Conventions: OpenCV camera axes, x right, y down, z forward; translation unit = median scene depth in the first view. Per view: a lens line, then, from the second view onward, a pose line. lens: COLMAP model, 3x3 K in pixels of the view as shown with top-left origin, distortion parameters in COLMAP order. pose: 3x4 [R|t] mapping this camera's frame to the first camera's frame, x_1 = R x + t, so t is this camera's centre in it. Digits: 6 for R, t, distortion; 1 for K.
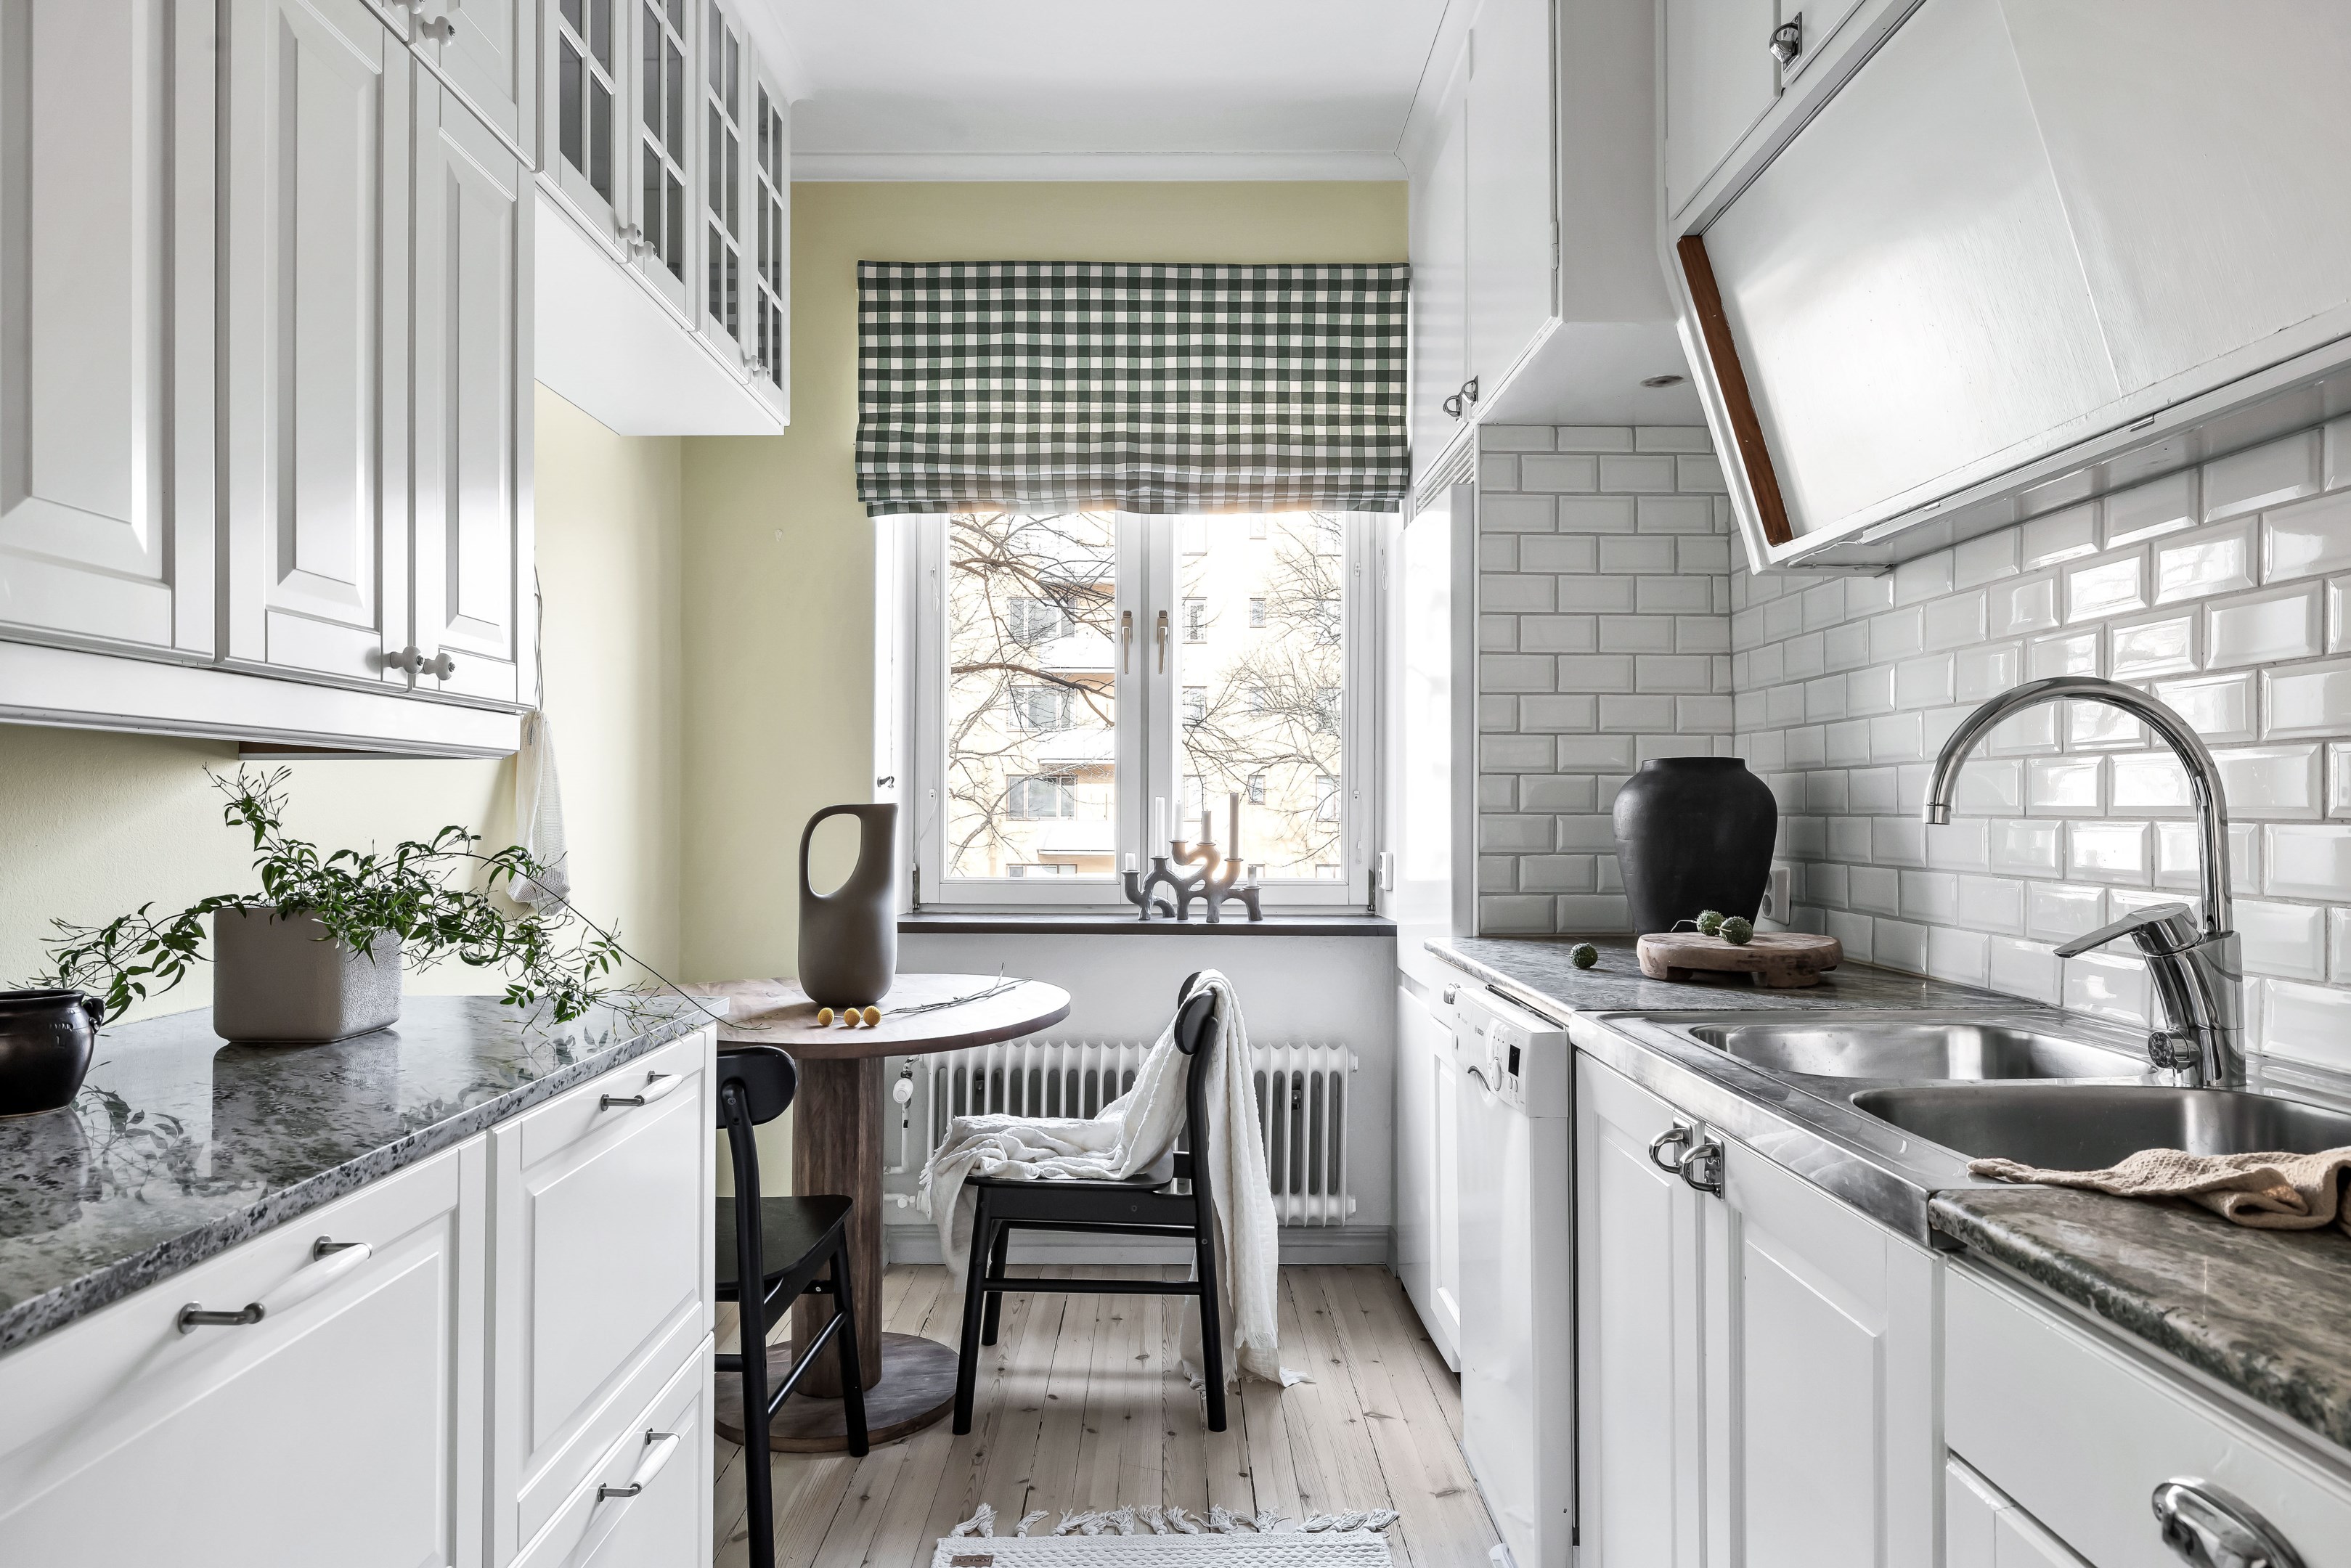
lens RADIAL K [[1339.7, 0, 1167.0], [0, 1339.7, 799.0], [0, 0, 1]] dist [-0.001628, 0.002795]
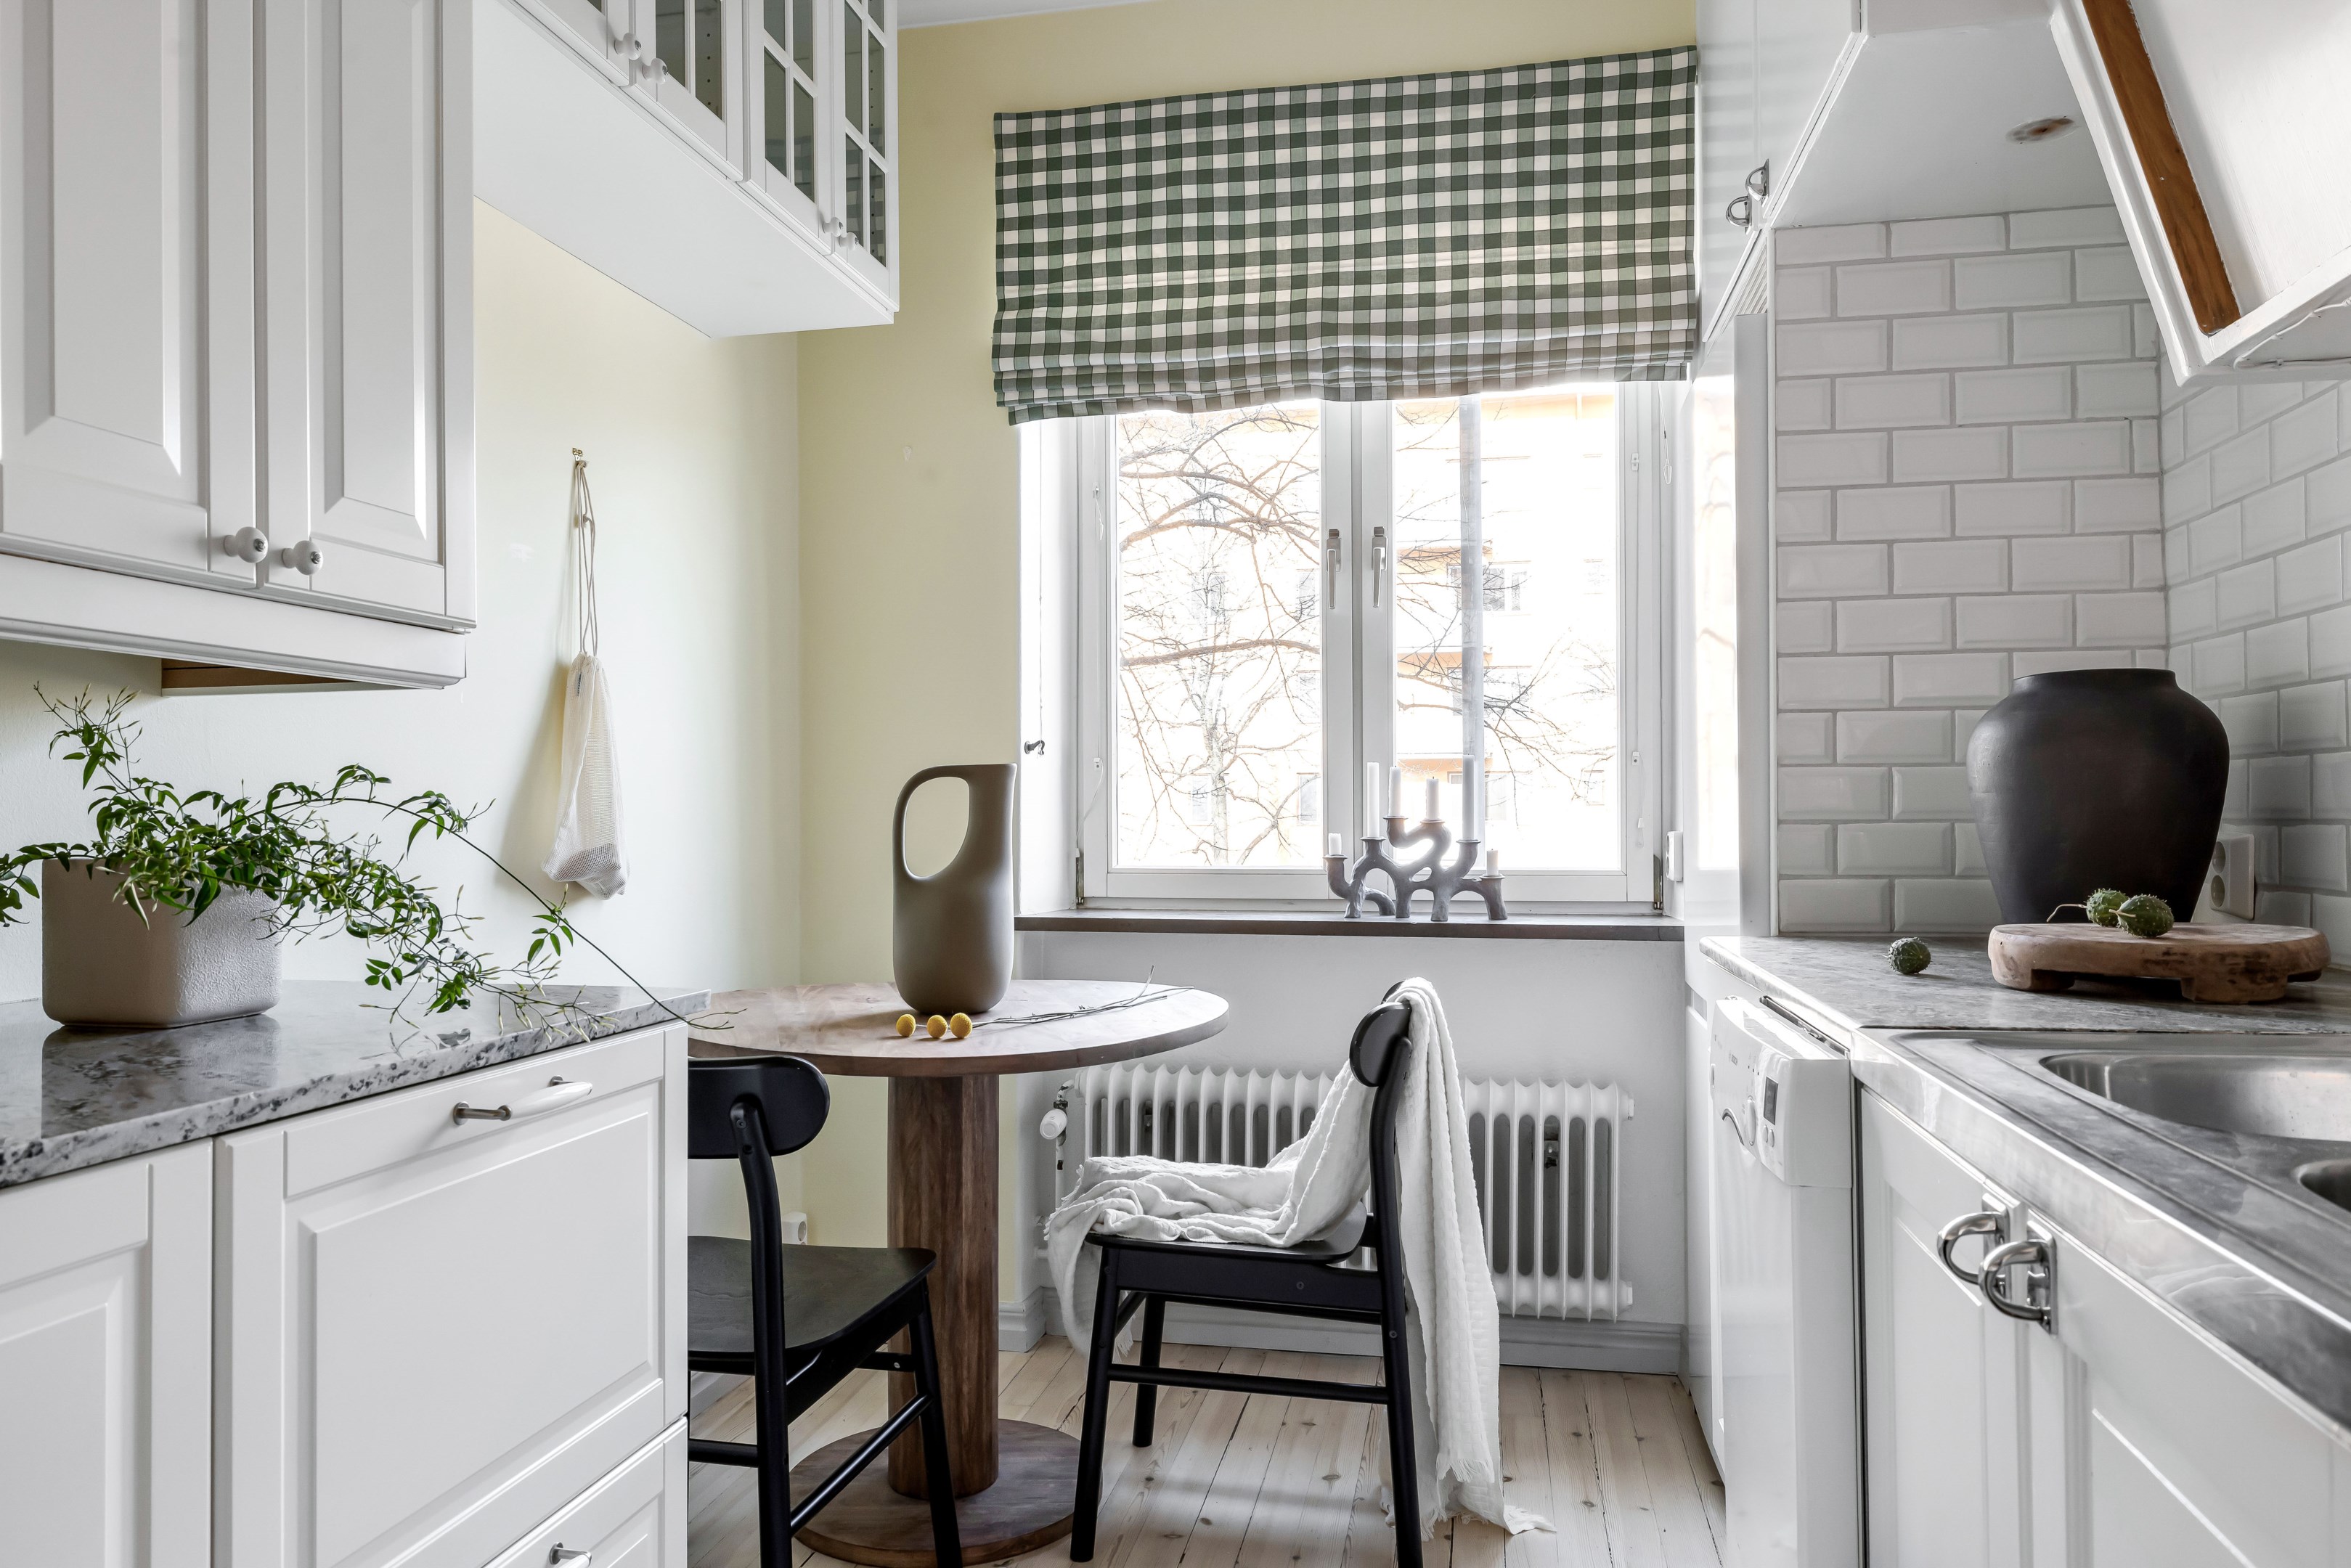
lens RADIAL K [[1540.9, 0, 1170.5], [0, 1540.9, 801.5], [0, 0, 1]] dist [0.002197, 0.002692]
pose [[0.979601, -0.007841, -0.200800, 0.079698], [0.007890, 0.999969, -0.000556, 0.028161], [0.200798, -0.001039, 0.979632, 0.118892]]
